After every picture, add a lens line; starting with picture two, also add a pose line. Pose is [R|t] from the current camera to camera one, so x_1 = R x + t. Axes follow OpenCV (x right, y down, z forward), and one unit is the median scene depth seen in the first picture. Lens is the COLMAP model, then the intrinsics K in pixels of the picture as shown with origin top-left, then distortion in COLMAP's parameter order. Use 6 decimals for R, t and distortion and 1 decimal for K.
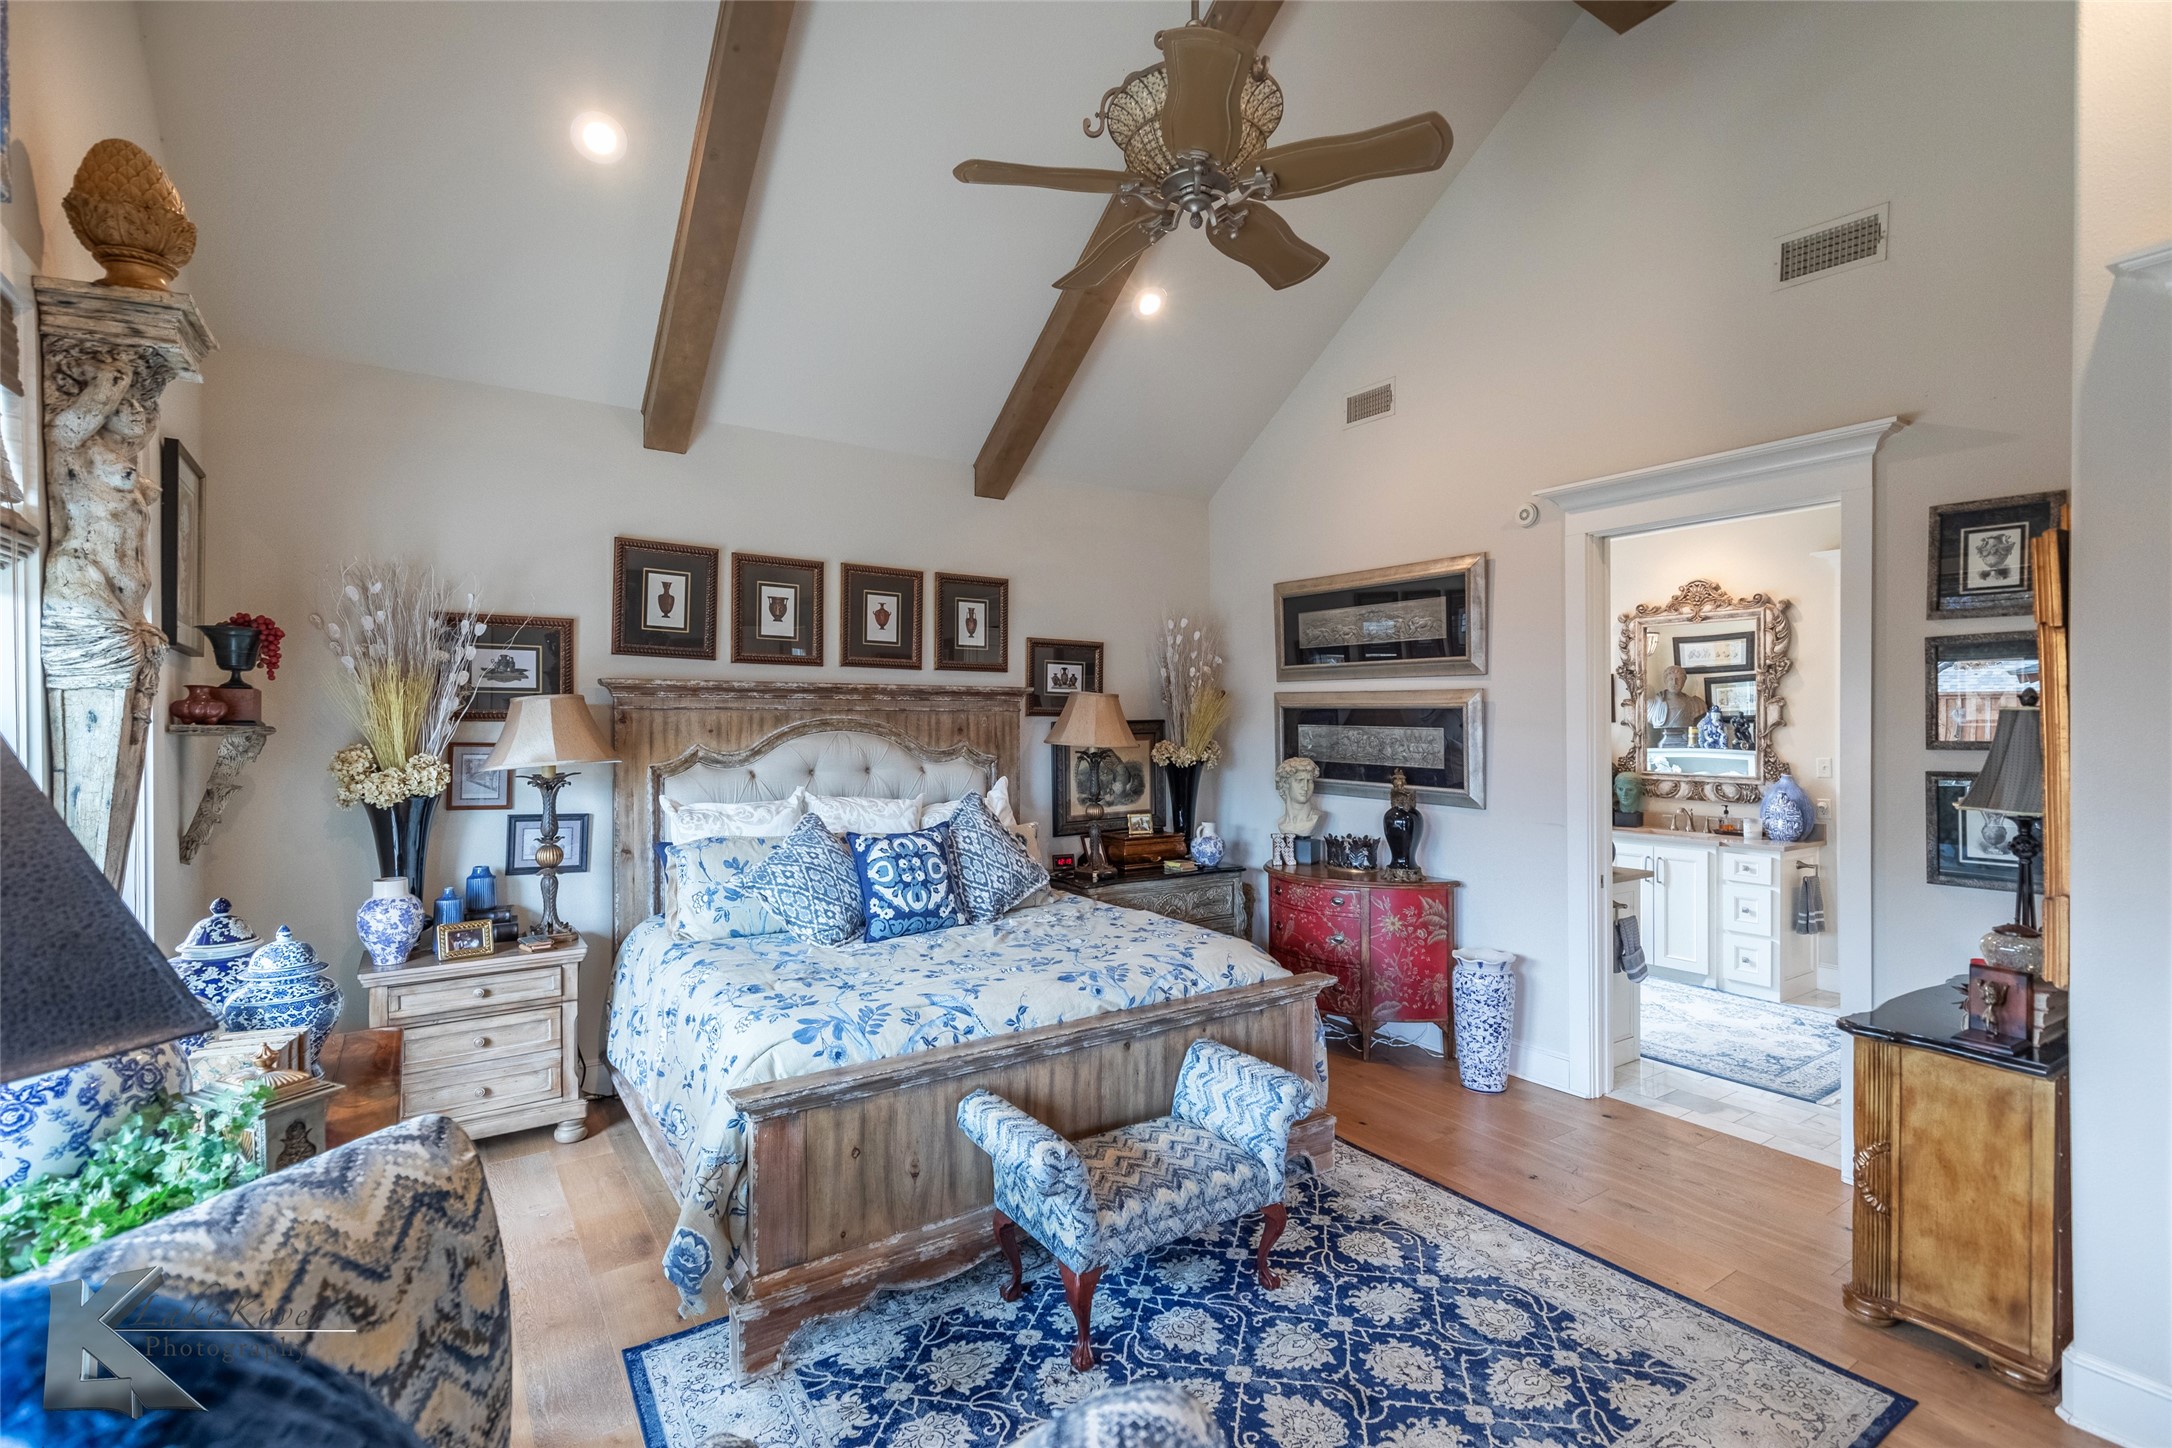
lens RADIAL K [[989.1, 0, 1079.3], [0, 989.1, 732.4], [0, 0, 1]] dist [0.001794, -0.000111]
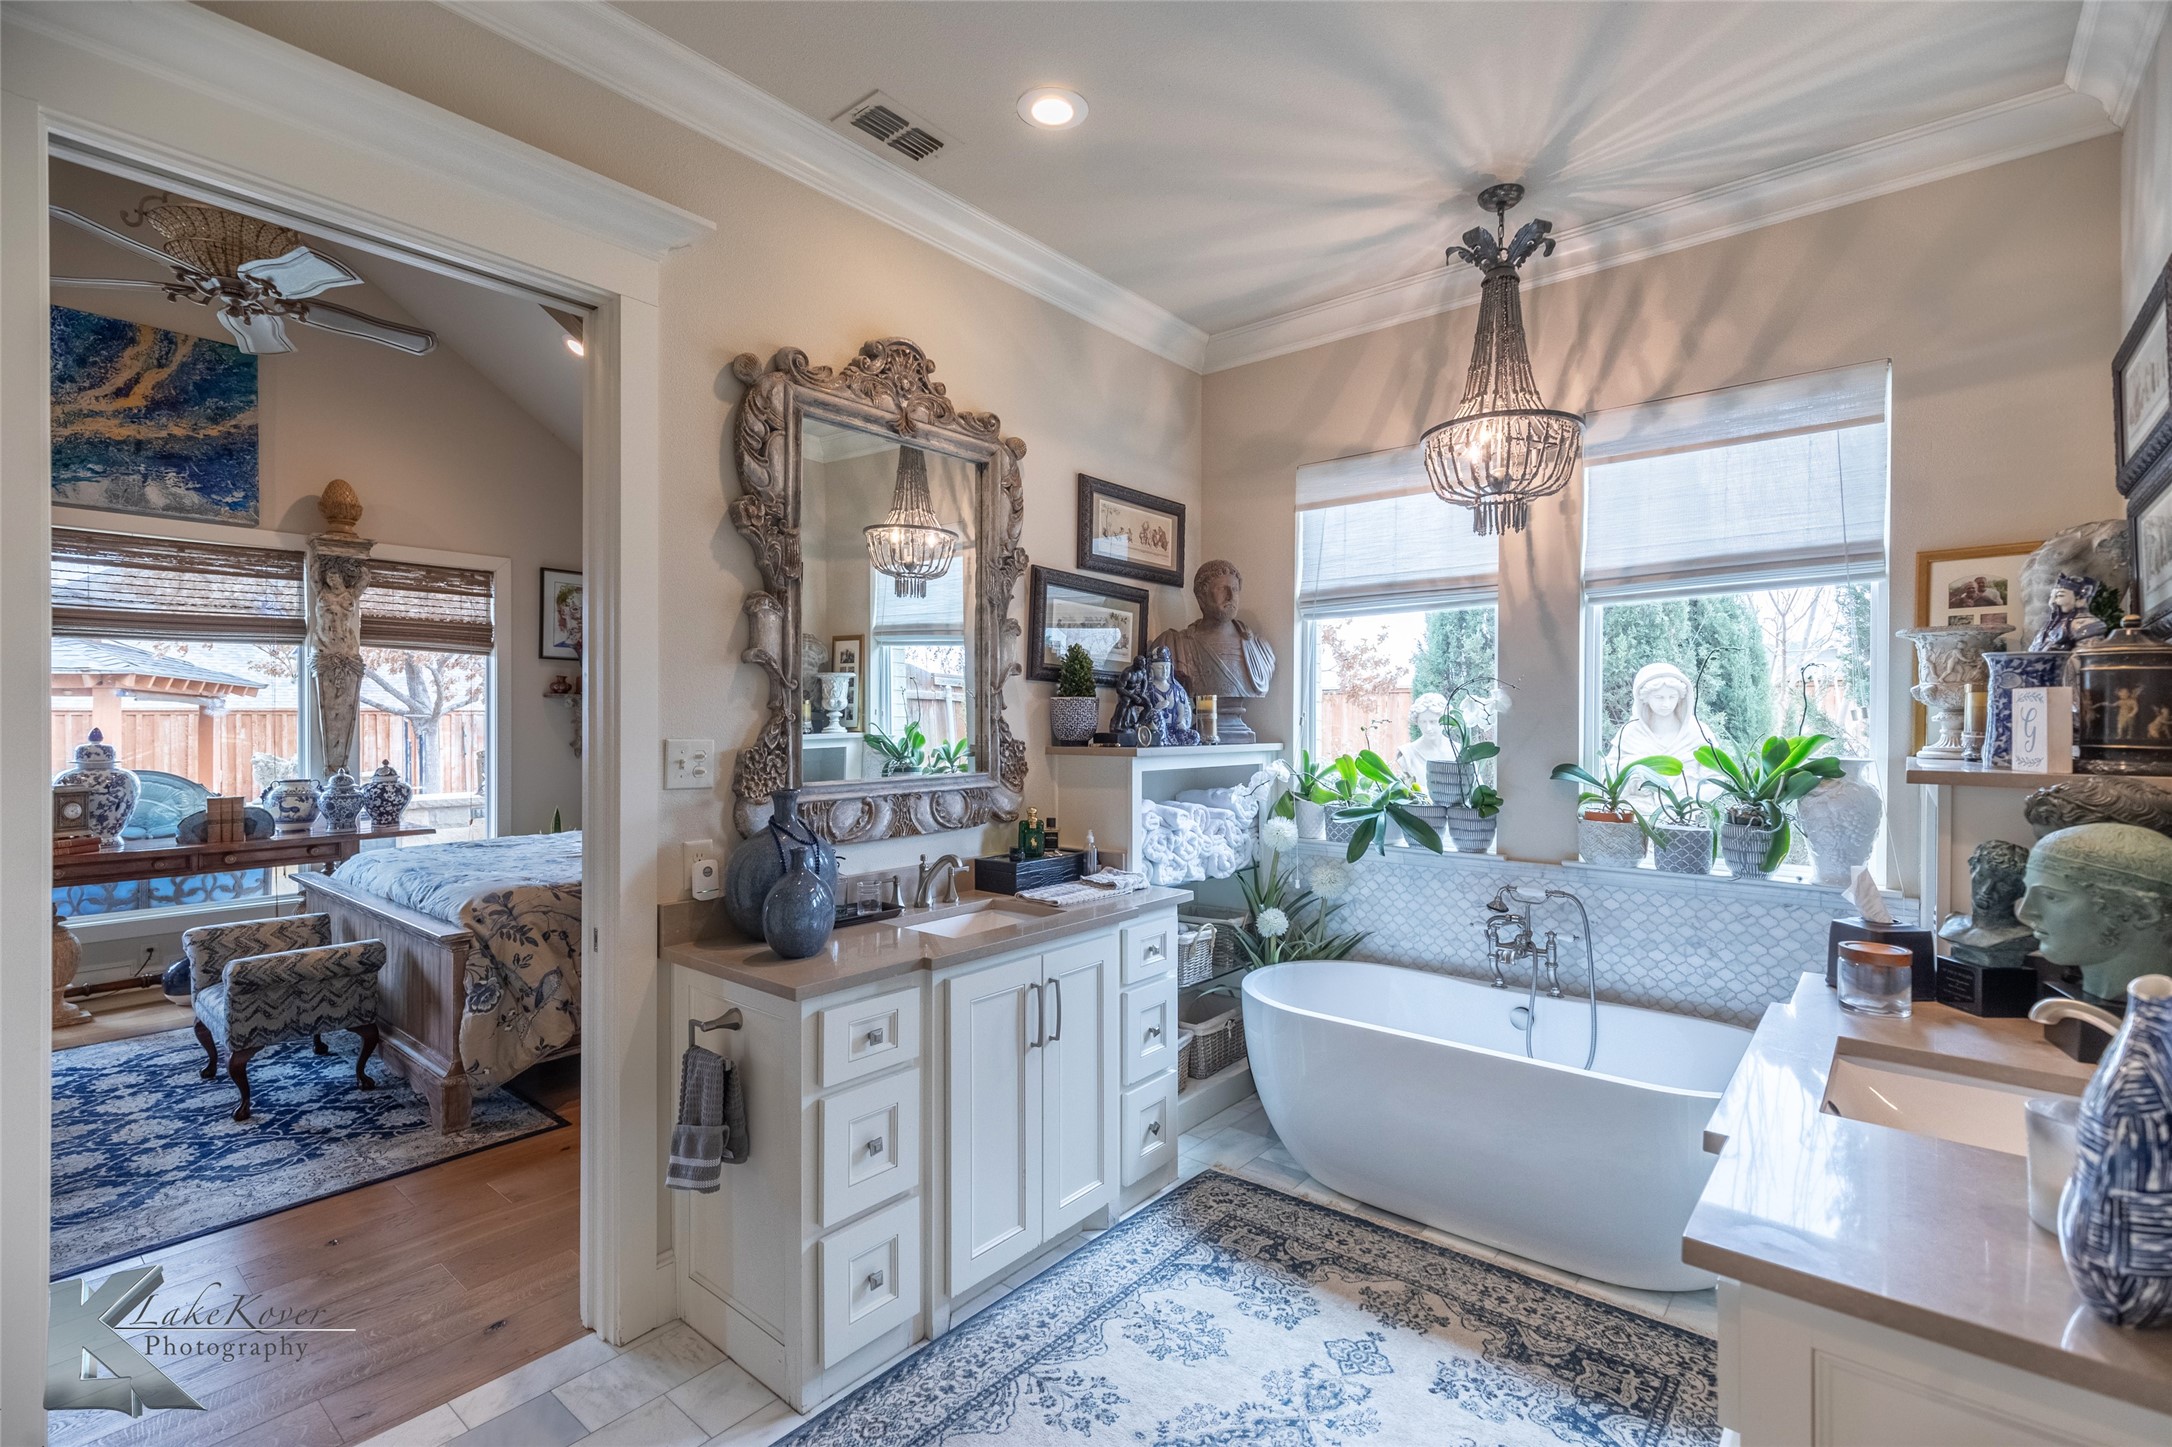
lens RADIAL K [[977.9, 0, 1115.5], [0, 977.9, 719.7], [0, 0, 1]] dist [0.000086, 0.000147]
pose [[0.295172, 0.005939, -0.955426, 1.104865], [-0.007073, 0.999967, 0.004030, 0.023249], [0.955418, 0.005568, 0.295205, 1.092031]]
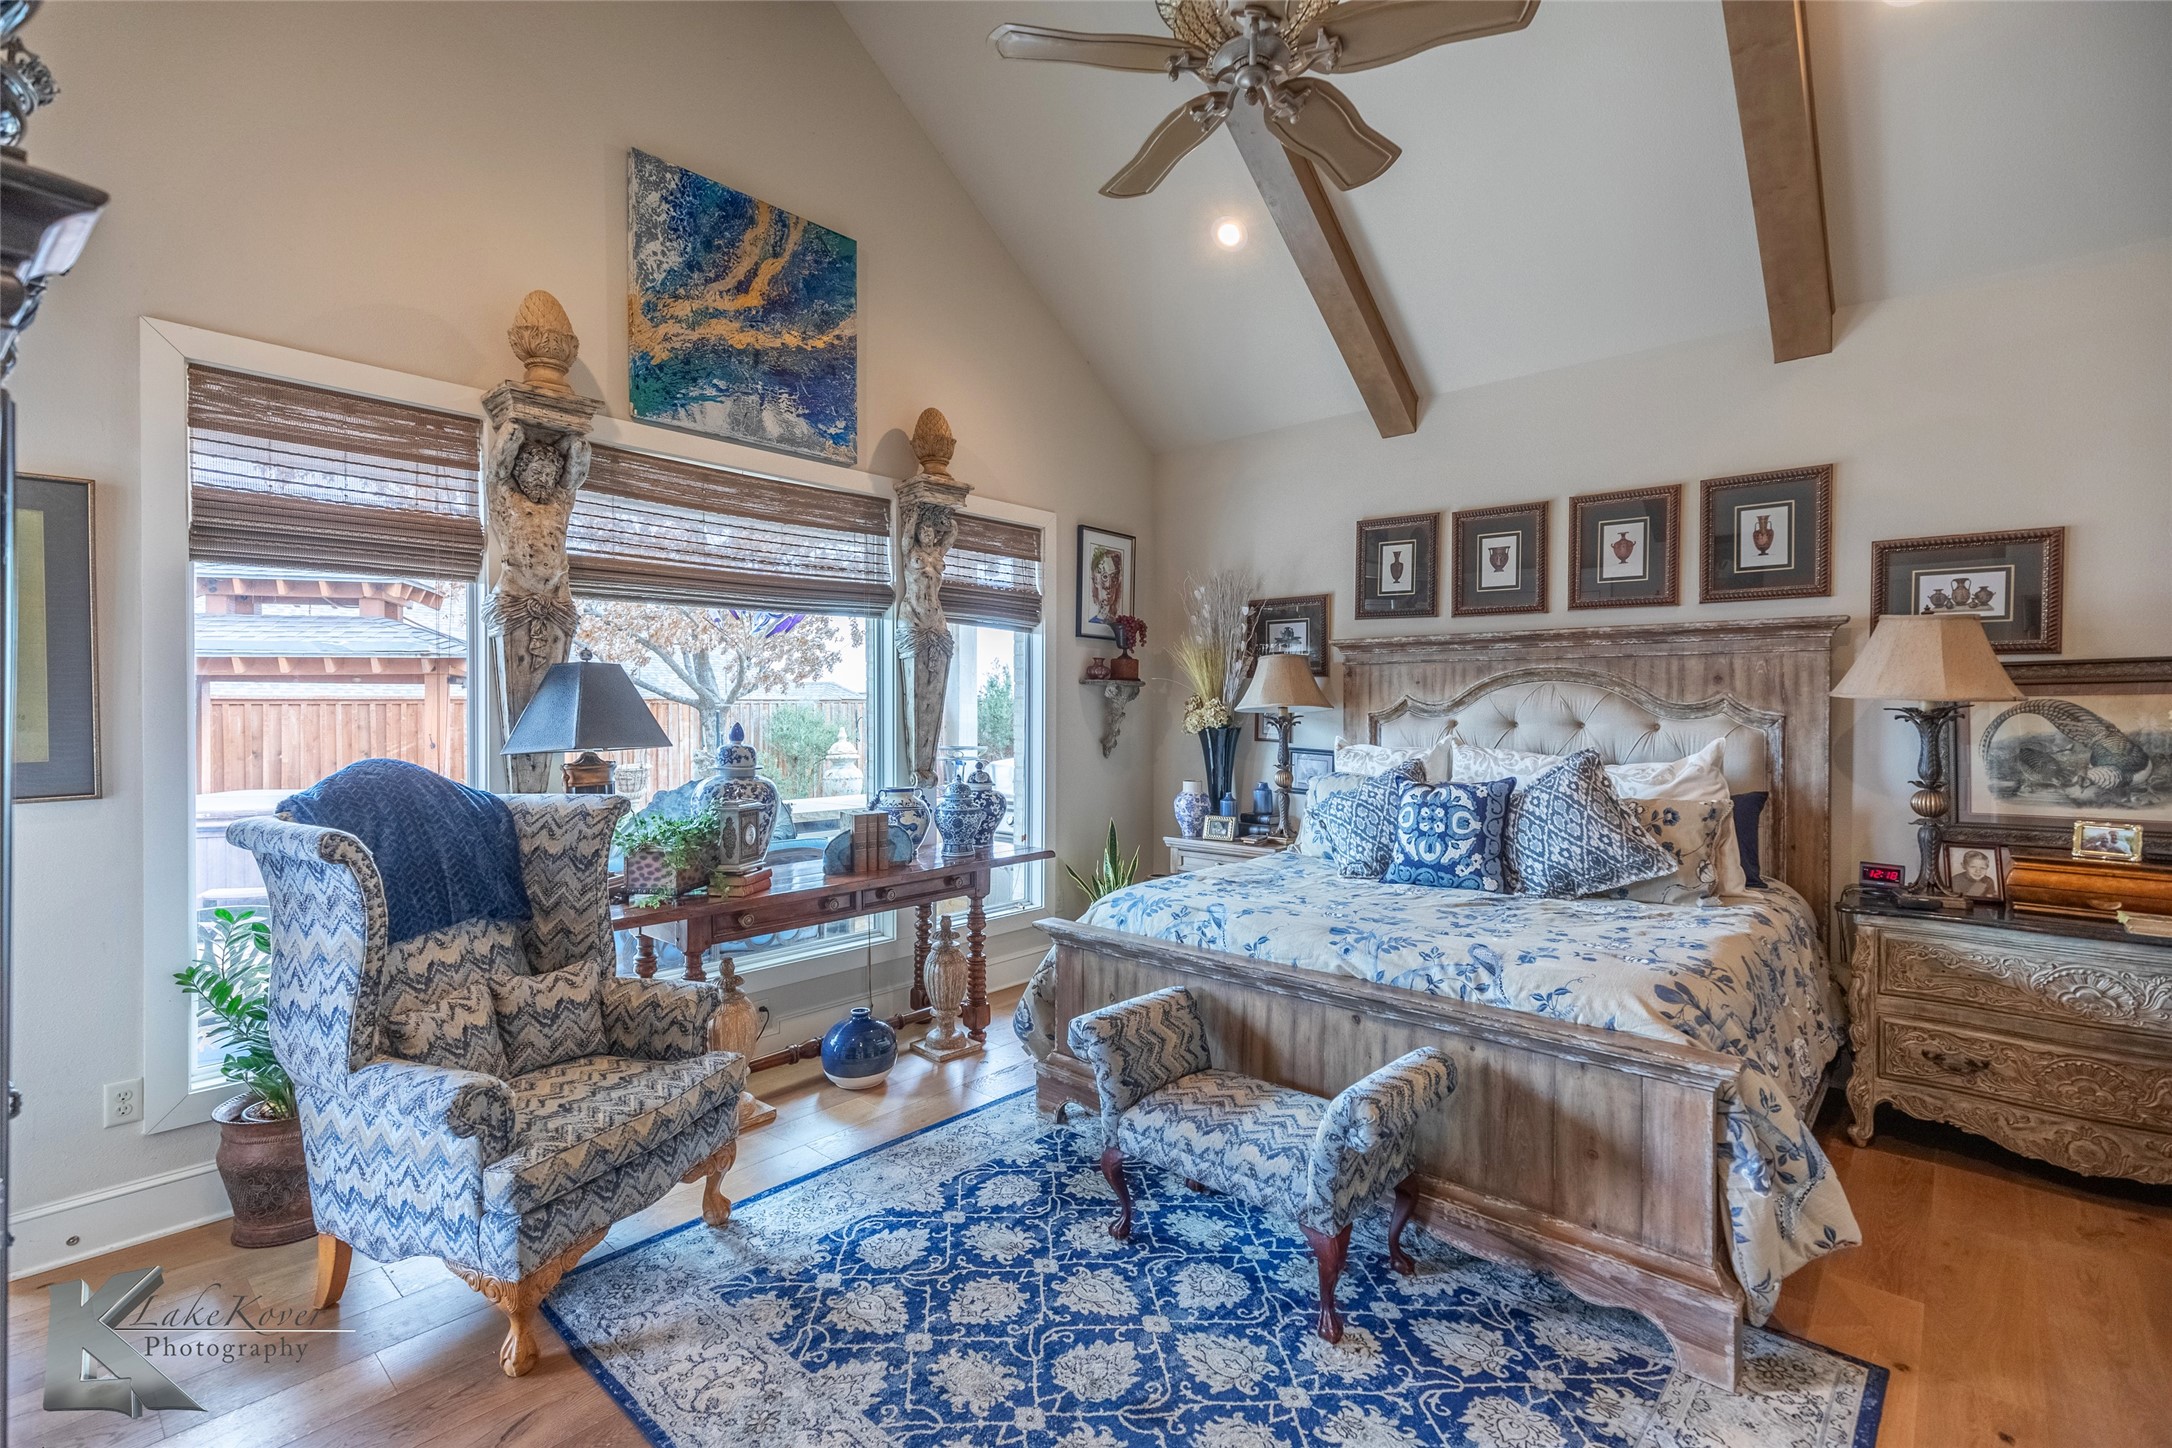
lens RADIAL K [[978.0, 0, 1085.0], [0, 978.0, 713.7], [0, 0, 1]] dist [0.001200, 0.000048]
pose [[0.246022, 0.010677, -0.969205, 0.590249], [-0.008590, 0.999924, 0.008835, 0.026991], [0.969226, 0.006152, 0.246095, 0.388109]]
